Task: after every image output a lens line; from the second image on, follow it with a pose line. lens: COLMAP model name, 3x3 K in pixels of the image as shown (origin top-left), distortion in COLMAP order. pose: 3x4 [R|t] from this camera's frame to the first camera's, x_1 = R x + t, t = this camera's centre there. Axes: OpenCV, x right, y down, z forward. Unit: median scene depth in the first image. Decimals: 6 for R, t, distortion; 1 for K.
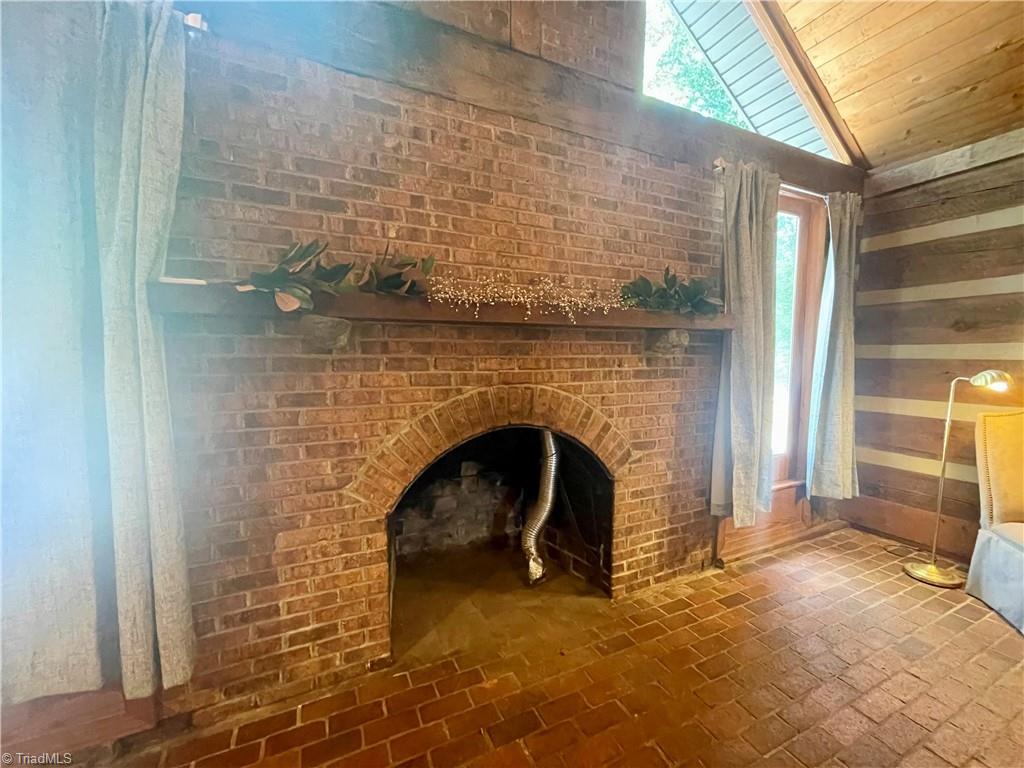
lens RADIAL K [[413.4, 0, 513.7], [0, 413.4, 382.2], [0, 0, 1]] dist [-0.006796, 0.001681]
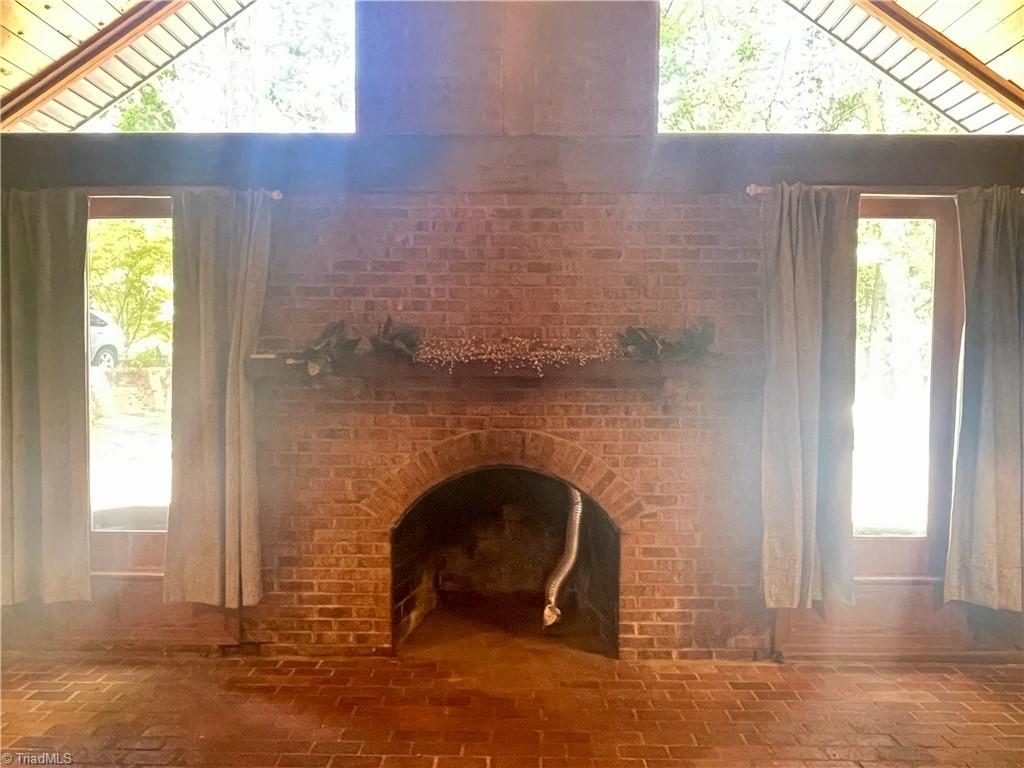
lens RADIAL K [[688.8, 0, 512.4], [0, 688.8, 383.0], [0, 0, 1]] dist [0.010635, -0.010018]
pose [[0.902933, 0.012253, -0.429606, 0.847774], [-0.033954, 0.998503, -0.042885, -0.039397], [0.428437, 0.053309, 0.901998, -0.691675]]
